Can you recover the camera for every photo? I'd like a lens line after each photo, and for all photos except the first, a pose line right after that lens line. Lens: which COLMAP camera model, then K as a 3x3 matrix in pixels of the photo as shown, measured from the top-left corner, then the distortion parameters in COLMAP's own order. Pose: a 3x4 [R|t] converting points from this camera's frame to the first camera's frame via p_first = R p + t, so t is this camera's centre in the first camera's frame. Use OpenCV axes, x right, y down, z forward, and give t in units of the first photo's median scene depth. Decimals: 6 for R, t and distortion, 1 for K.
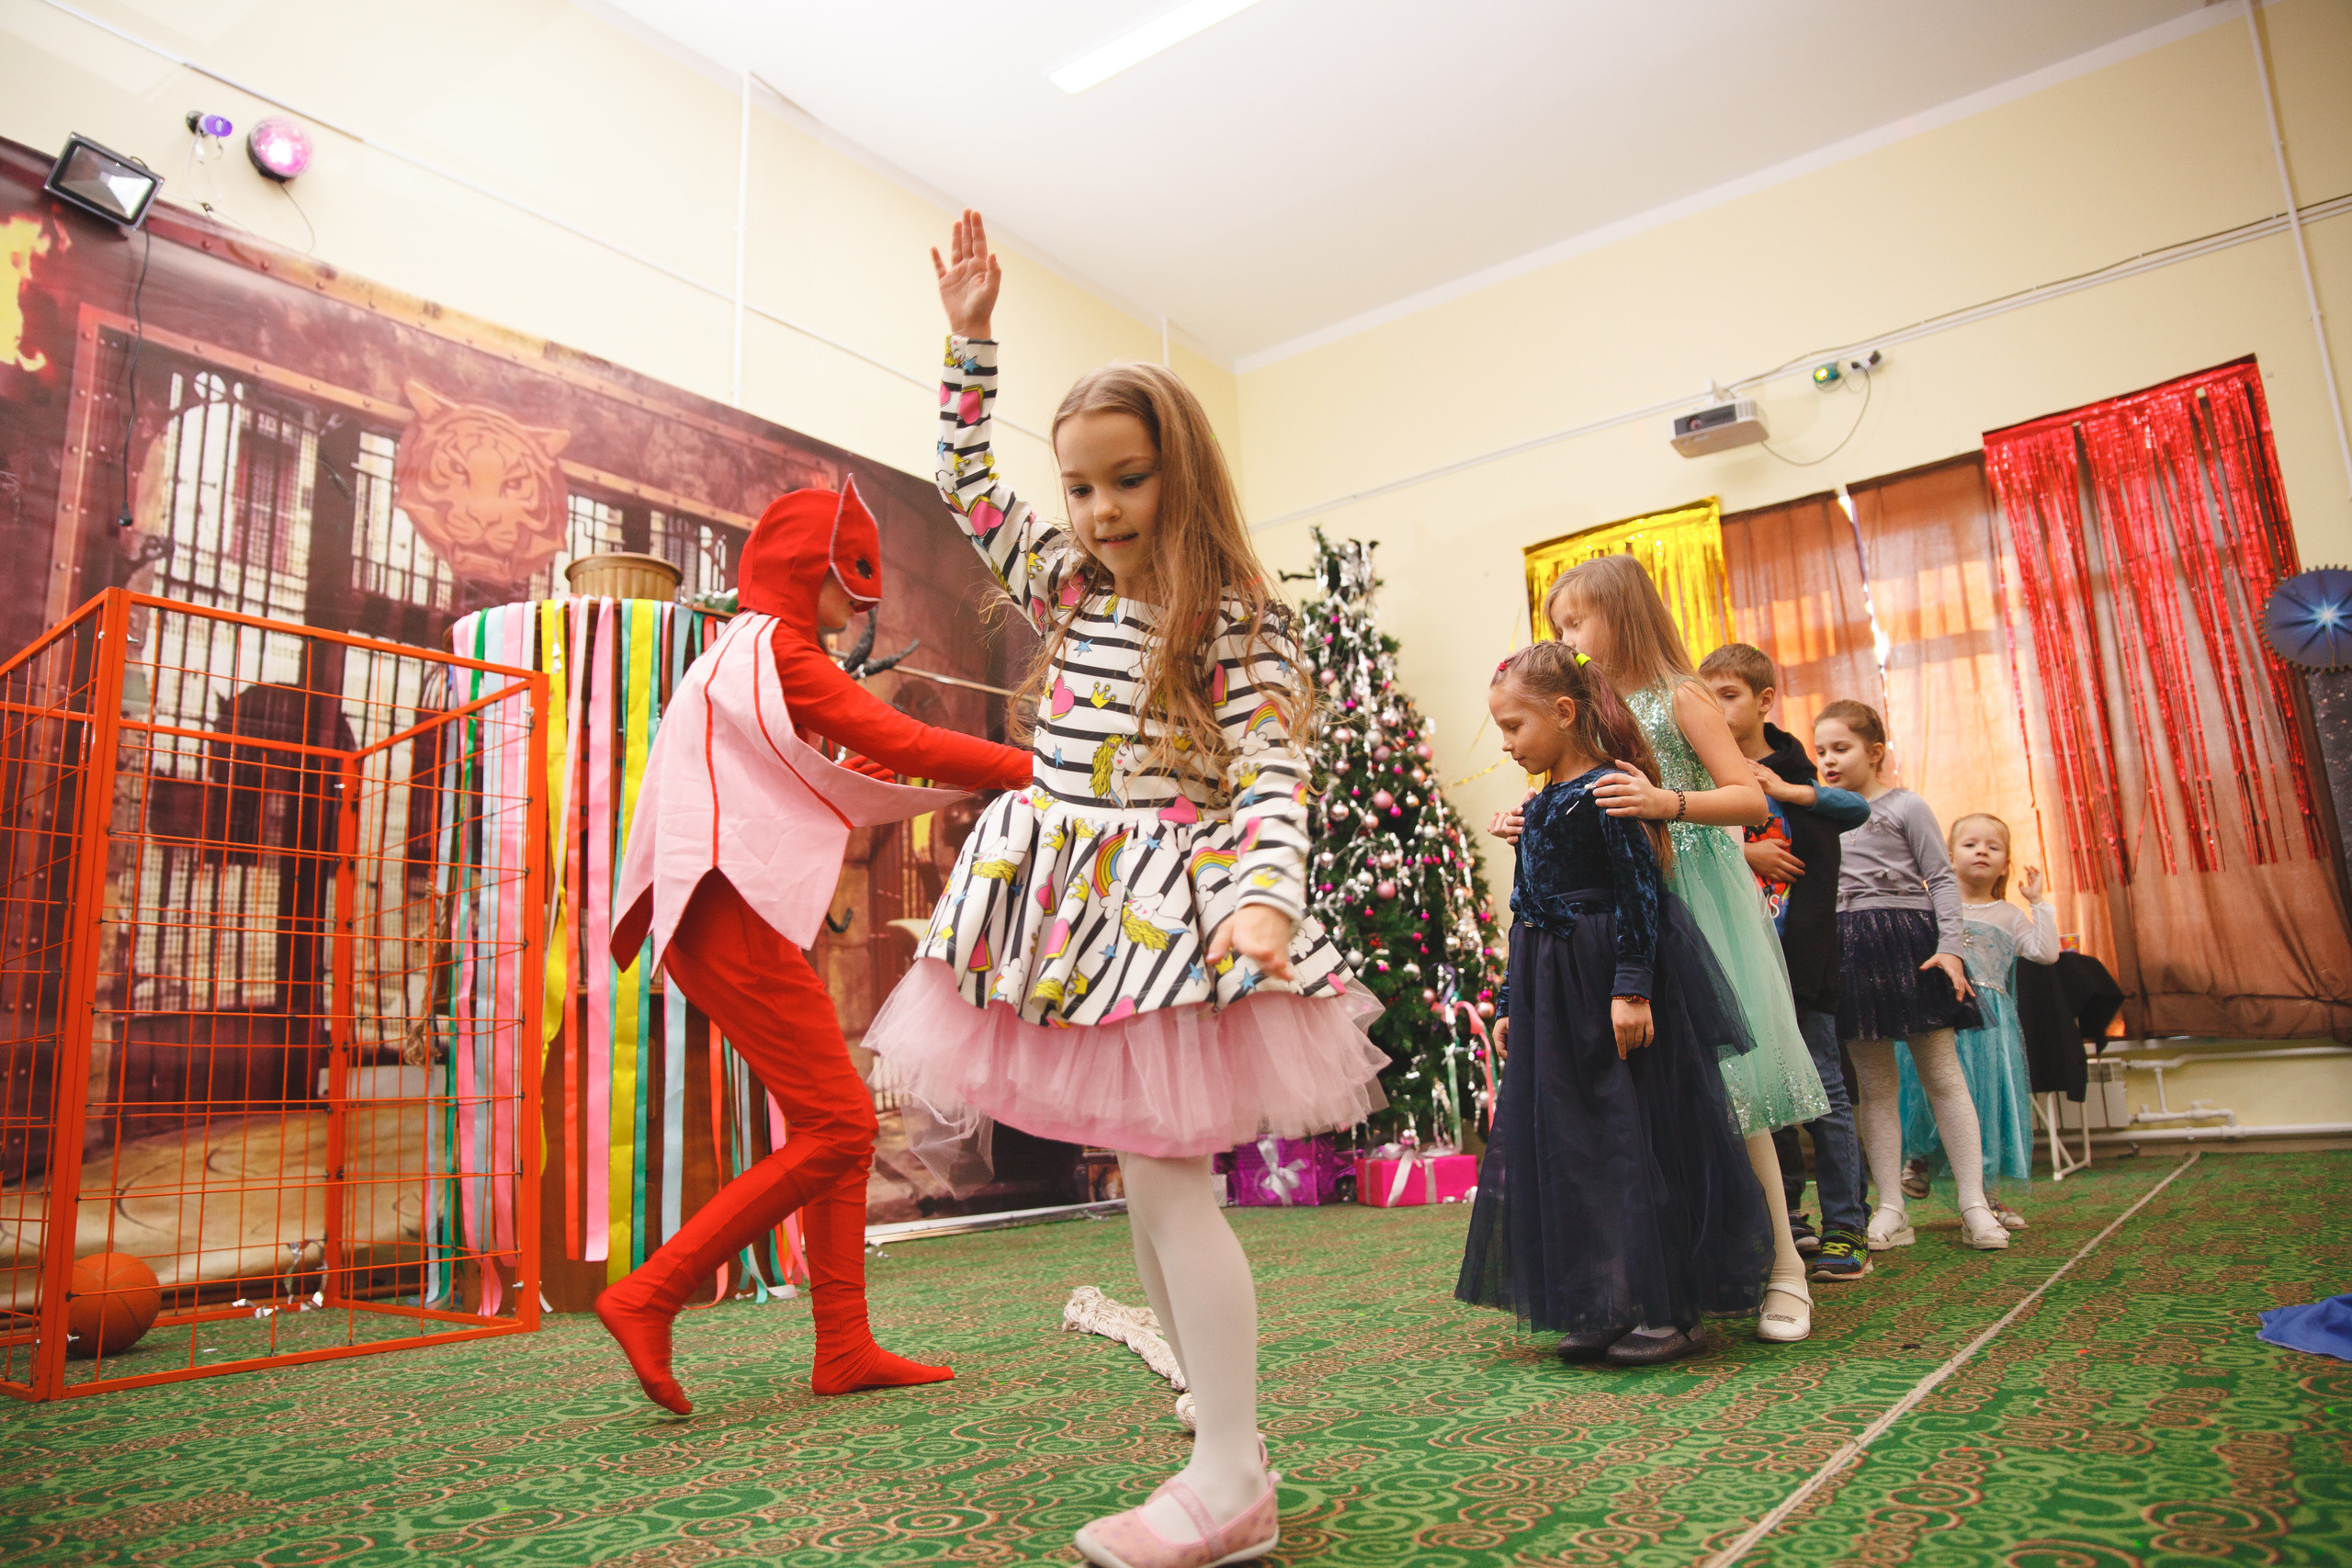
lens RADIAL K [[1631.5, 0, 1172.0], [0, 1631.5, 774.0], [0, 0, 1]] dist [-0.126478, 0.105074]
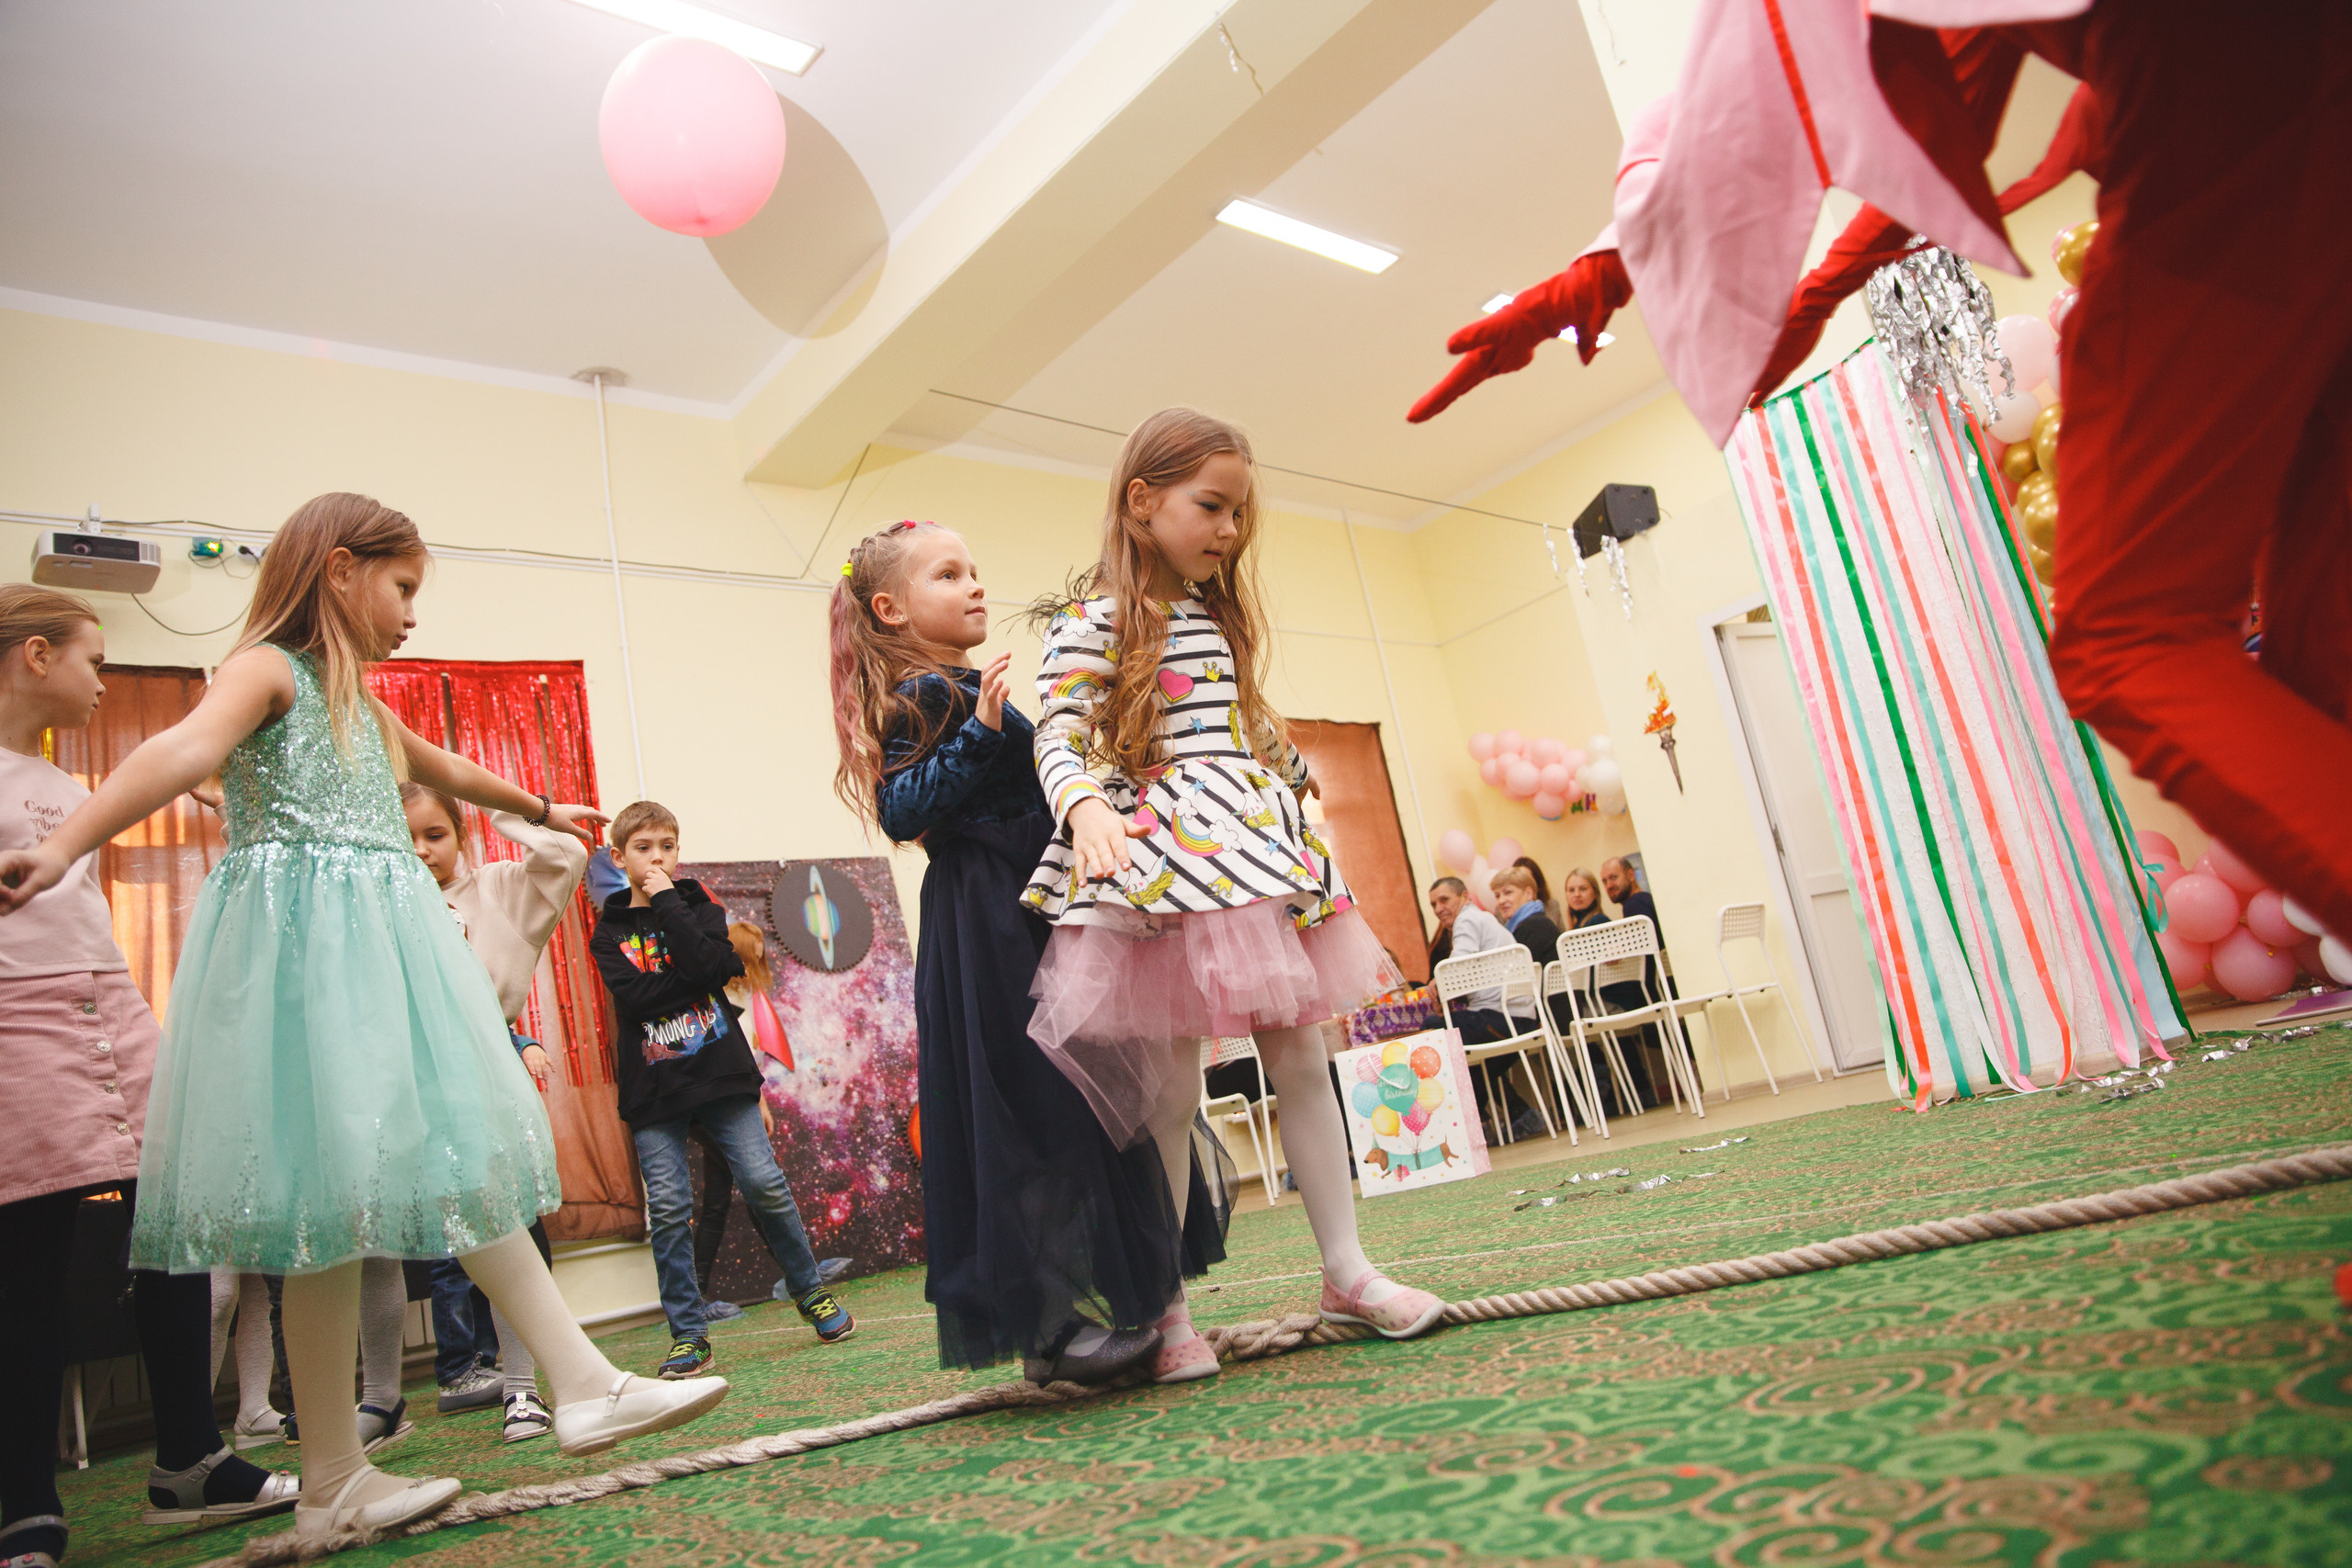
lens RADIAL K [[1616.1, 0, 1176.0], [0, 1616.1, 779.1], [0, 0, 1]] dist [-0.129856, 0.096089]
pose [[0.230422, 0.233123, 0.944754, -0.308930], [-0.011650, 0.971470, -0.236874, 0.095893], [-0.973021, 0.043575, 0.226564, 0.268745]]
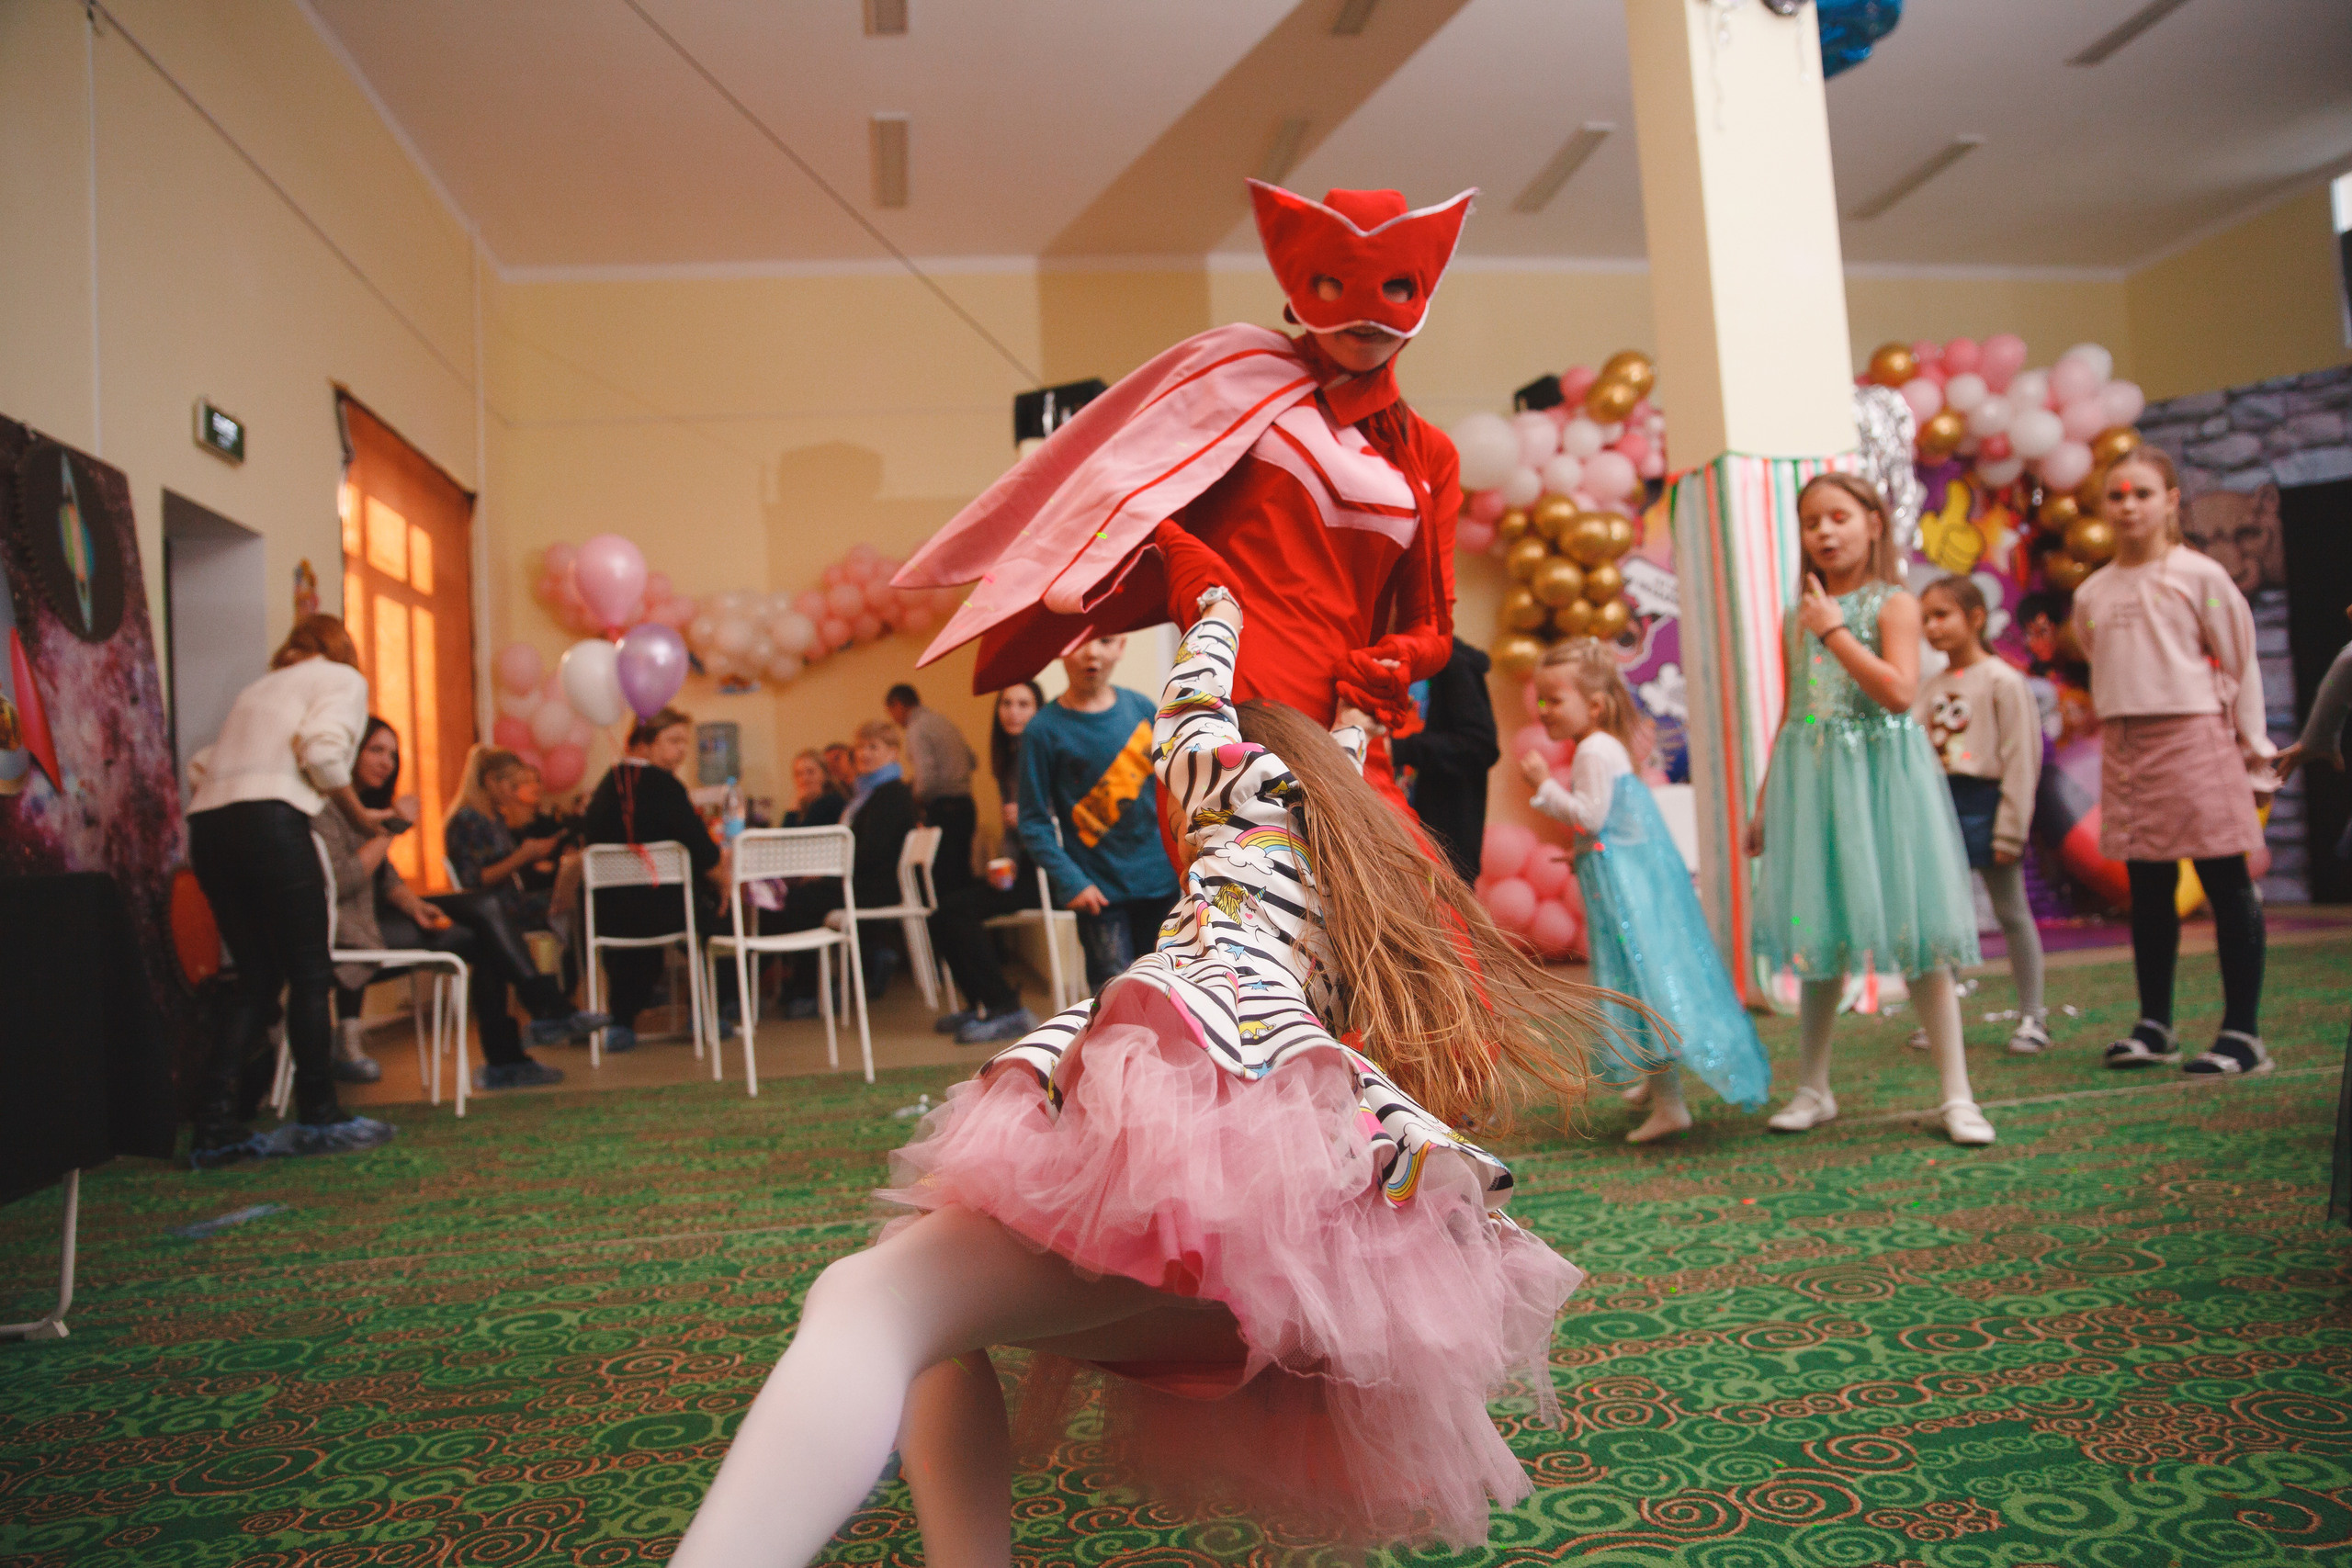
lens RADIAL K [[1631.5, 0, 1172.0], [0, 1631.5, 774.0], [0, 0, 1]] dist [-0.126478, 0.105074]
pose [[-0.697704, 0.123601, 0.705643, -0.035075], [-0.048095, 0.974700, -0.218283, 0.141772], [-0.714770, -0.186234, -0.674108, 0.893932]]
